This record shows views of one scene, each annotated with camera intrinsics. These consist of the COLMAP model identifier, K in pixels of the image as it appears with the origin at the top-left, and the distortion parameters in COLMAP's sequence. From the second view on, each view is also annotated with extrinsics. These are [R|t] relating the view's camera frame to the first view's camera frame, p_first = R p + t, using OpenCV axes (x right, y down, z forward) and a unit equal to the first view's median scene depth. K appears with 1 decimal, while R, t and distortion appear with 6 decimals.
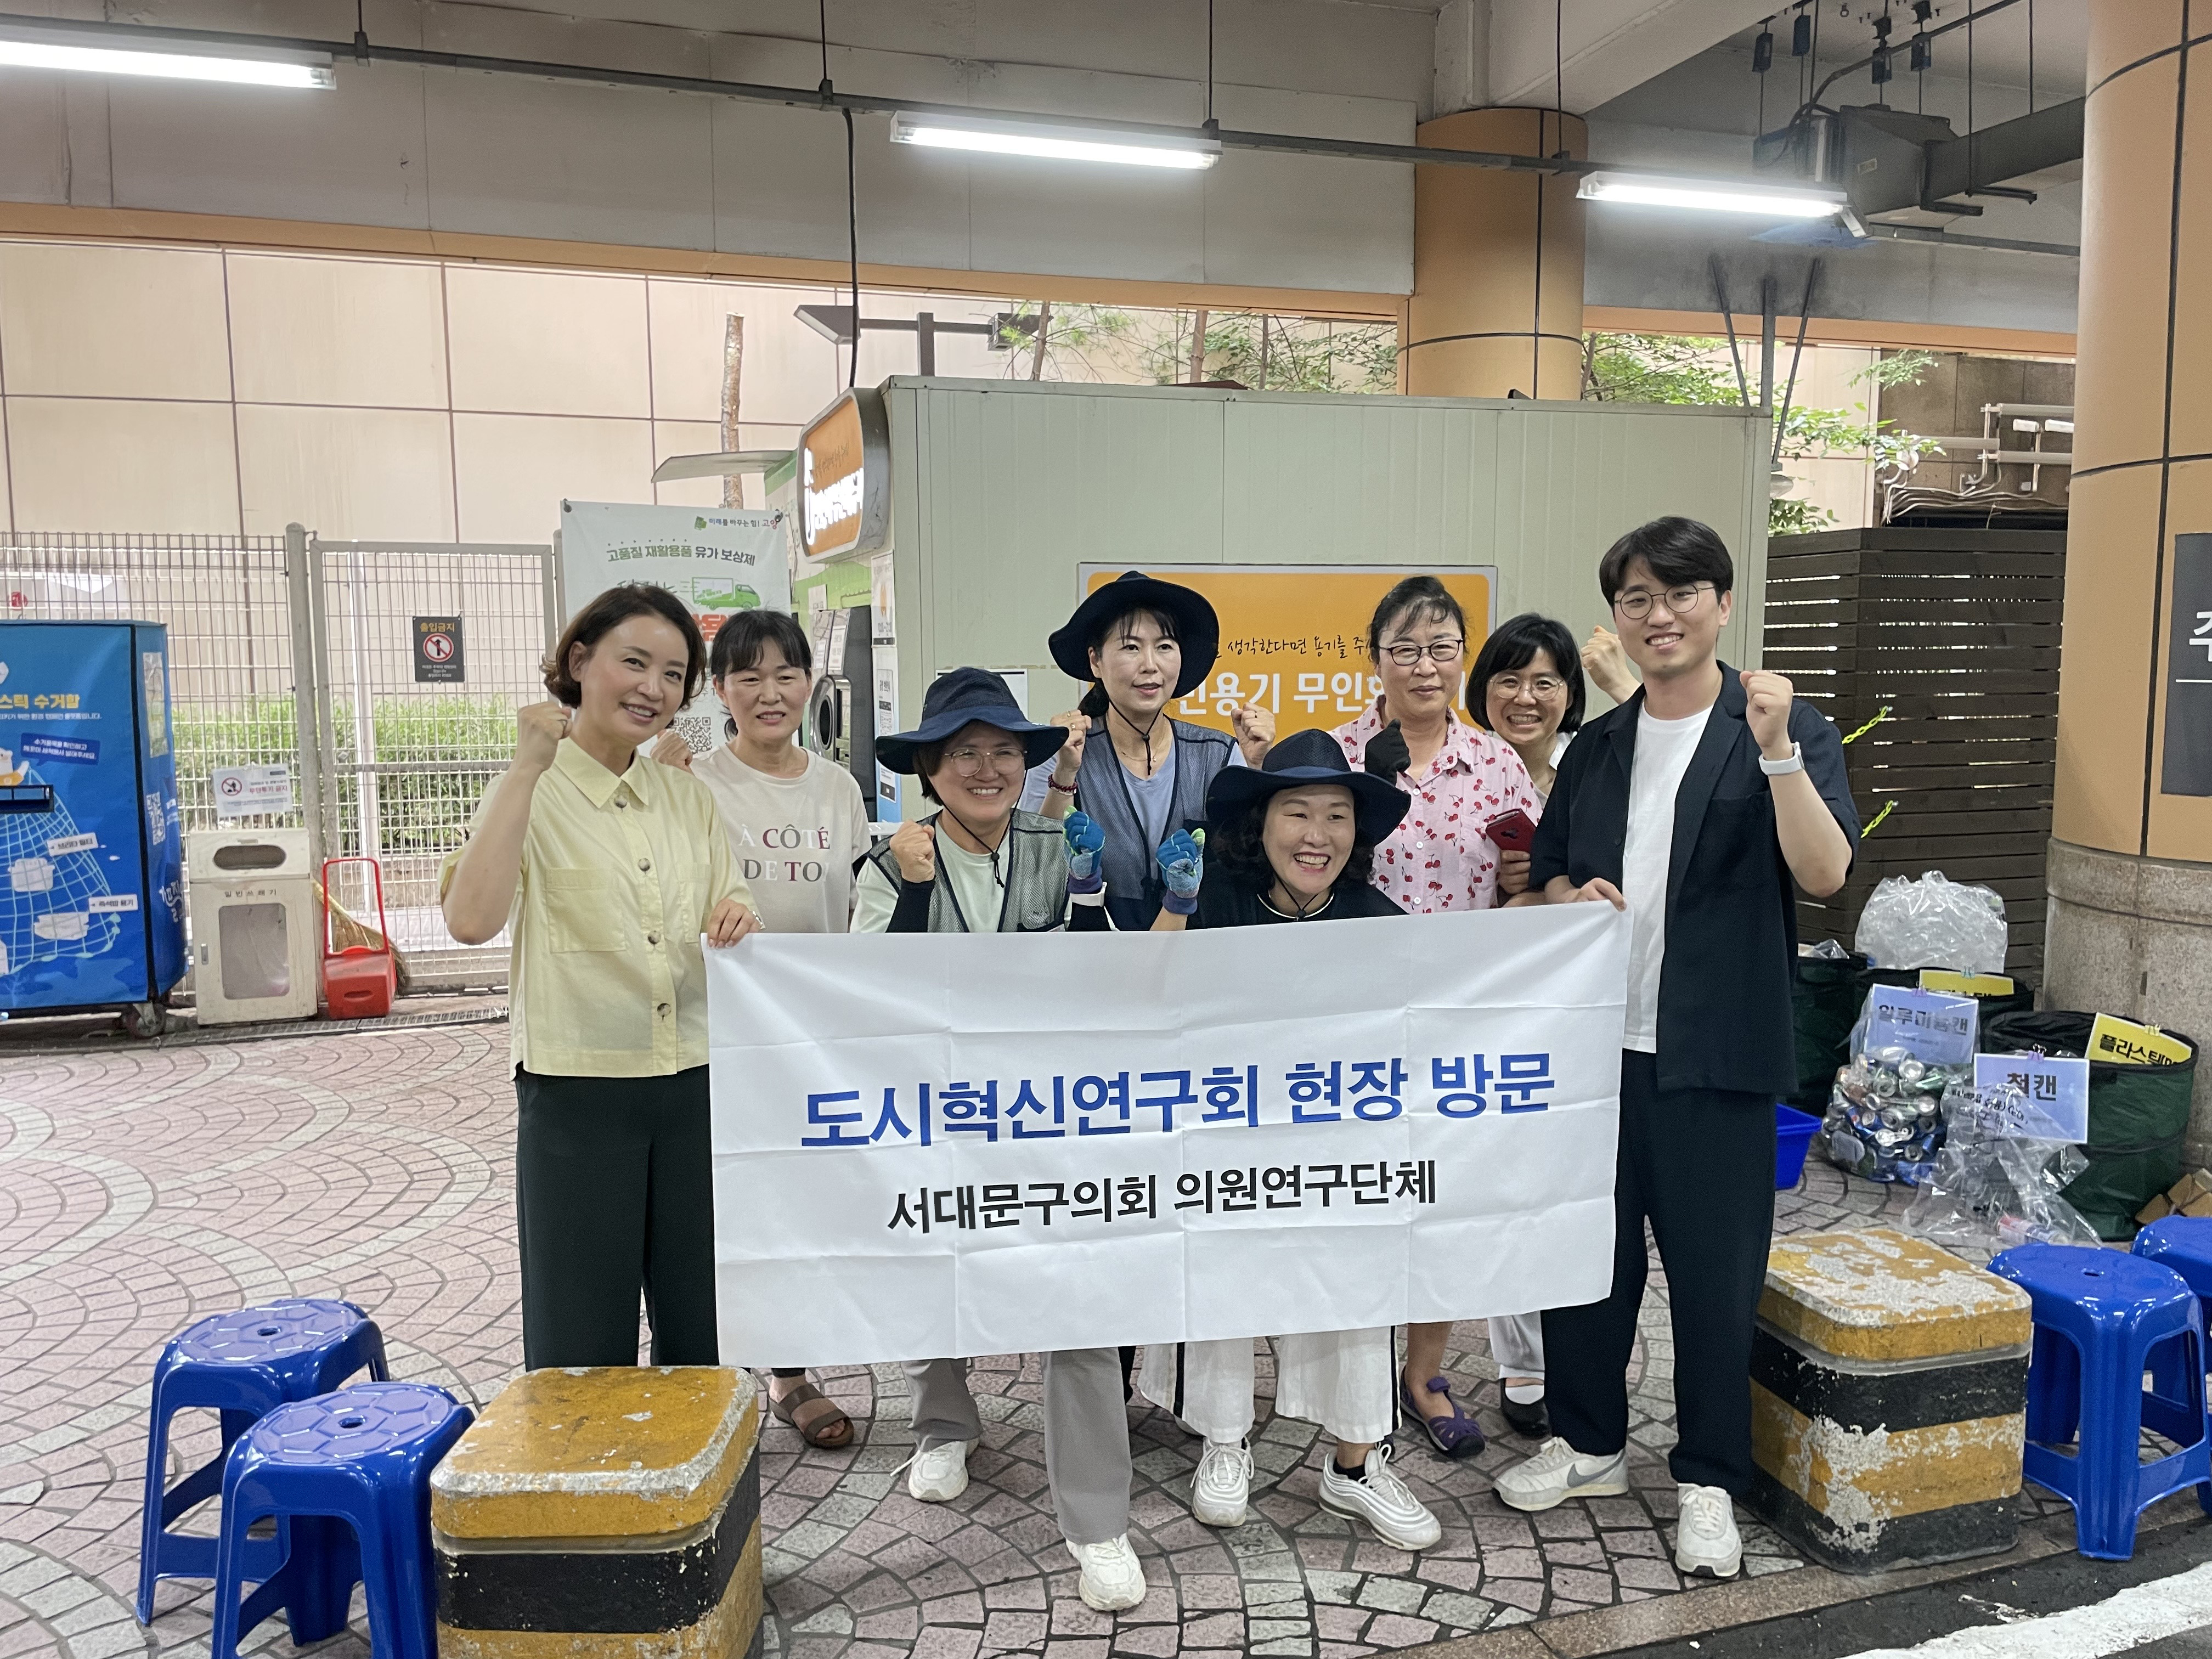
lens RADIAL K [[1685.2, 0, 1105.5], [0, 1685.2, 797.8], [0, 0, 1]] dist [0.040703, -0.007798]
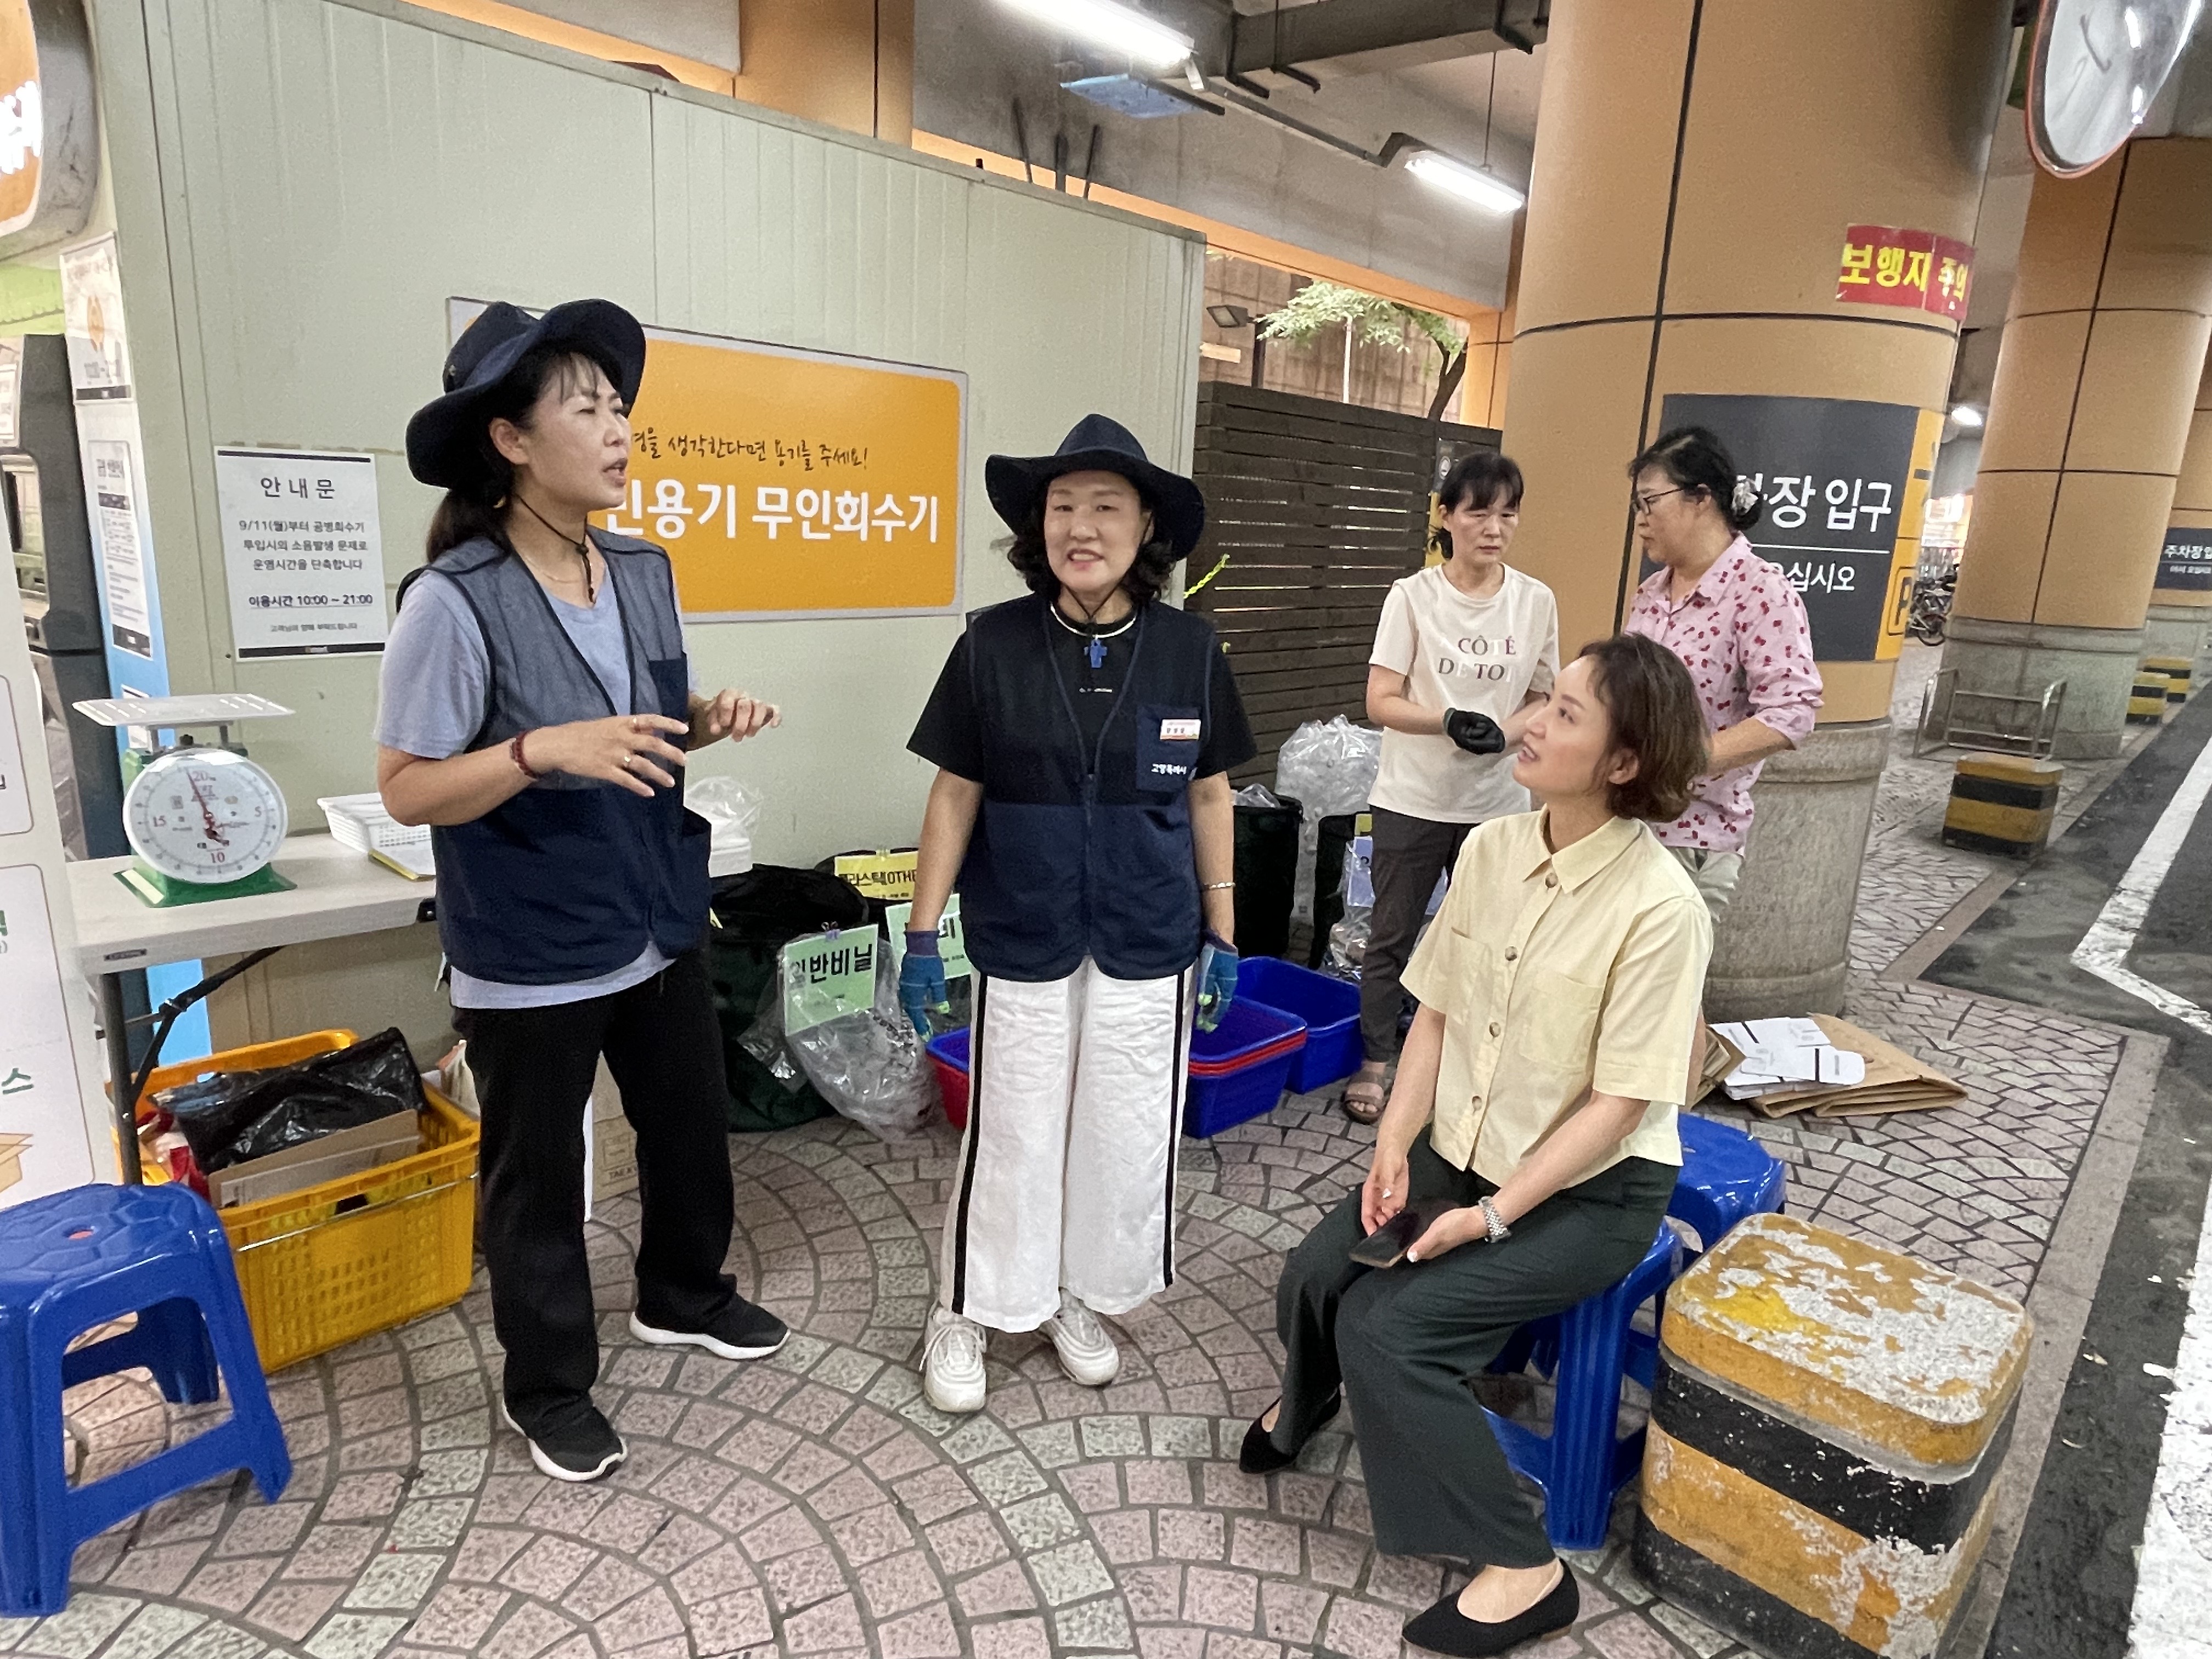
lens RADIAL K [[1367.7, 0, 1096.5], [0, 1367.7, 833.7], [0, 0, 1]] dist [-0.001942, -0.003866]
pose [[0.862178, -0.070012, 0.501744, -0.078481], [-0.008532, 0.988257, 0.152561, -0.013316], [-0.506533, -0.135816, 0.851457, 0.366579]]
